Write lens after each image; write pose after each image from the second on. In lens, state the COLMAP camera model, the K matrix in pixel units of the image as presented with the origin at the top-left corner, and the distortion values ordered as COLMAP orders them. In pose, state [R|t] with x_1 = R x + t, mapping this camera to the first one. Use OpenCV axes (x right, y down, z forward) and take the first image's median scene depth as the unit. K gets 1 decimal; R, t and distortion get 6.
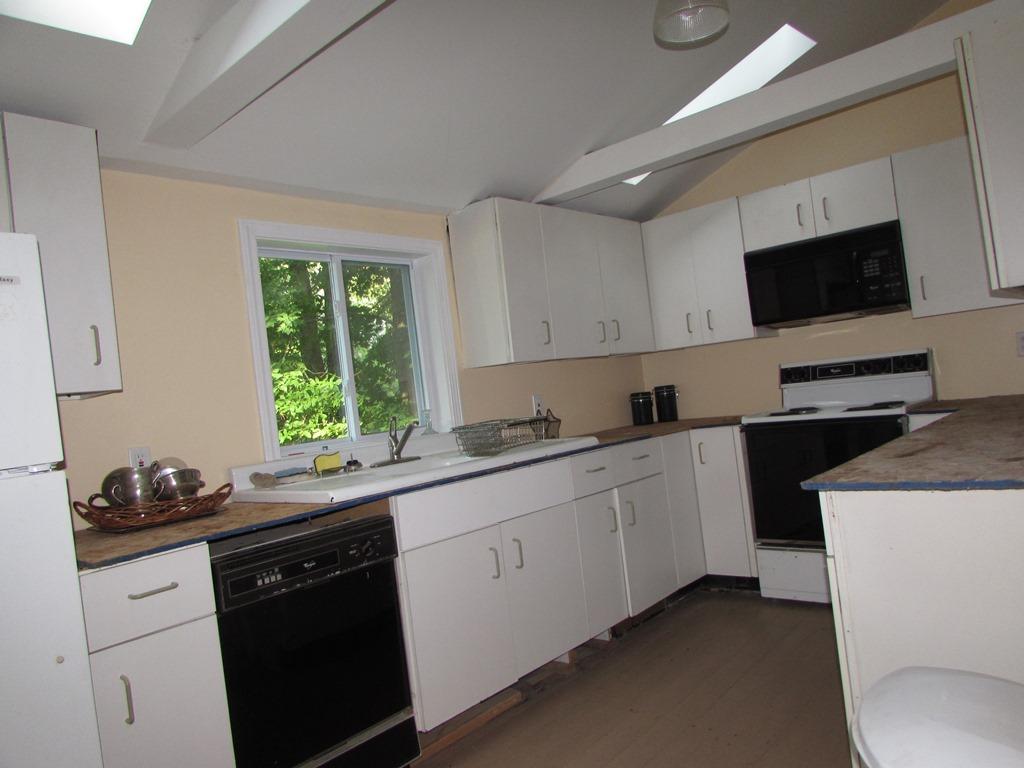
lens RADIAL K [[724.9, 0, 514.7], [0, 724.9, 384.0], [0, 0, 1]] dist [0.000424, 0.000674]
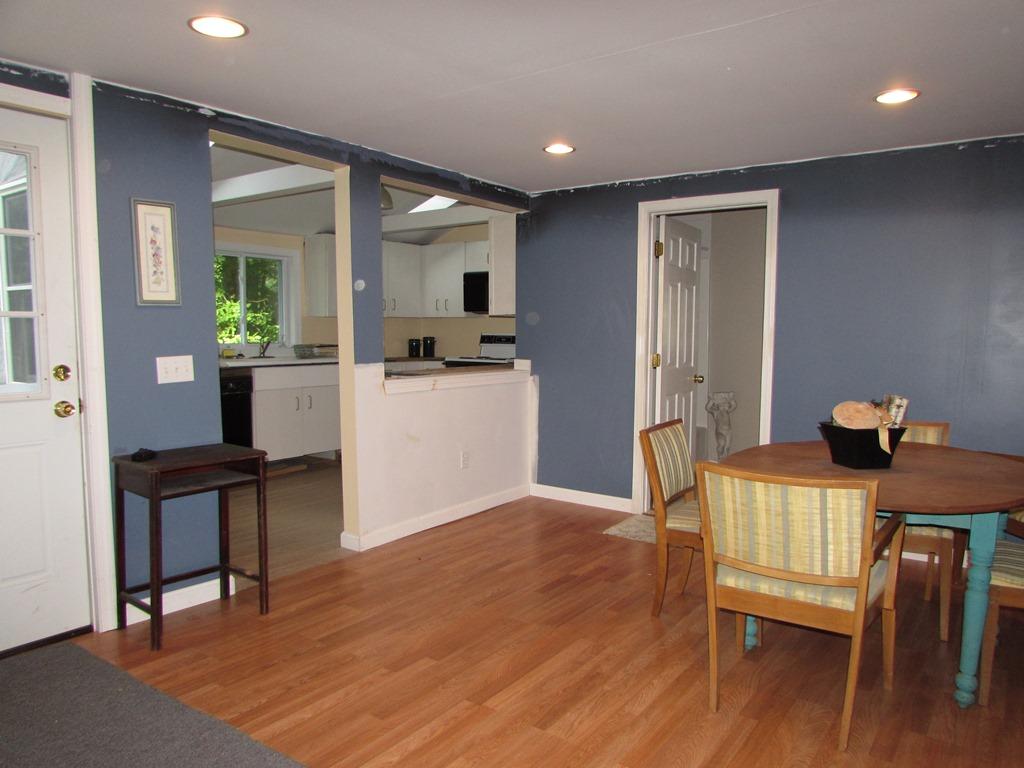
lens RADIAL K [[724.9, 0, 509.7], [0, 724.9, 386.6], [0, 0, 1]] dist [0.000424, 0.000674]
pose [[0.988129, 0.112014, 0.105133, 0.253646], [-0.121056, 0.989088, 0.083963, -0.055856], [-0.094581, -0.095693, 0.990907, -0.884061]]
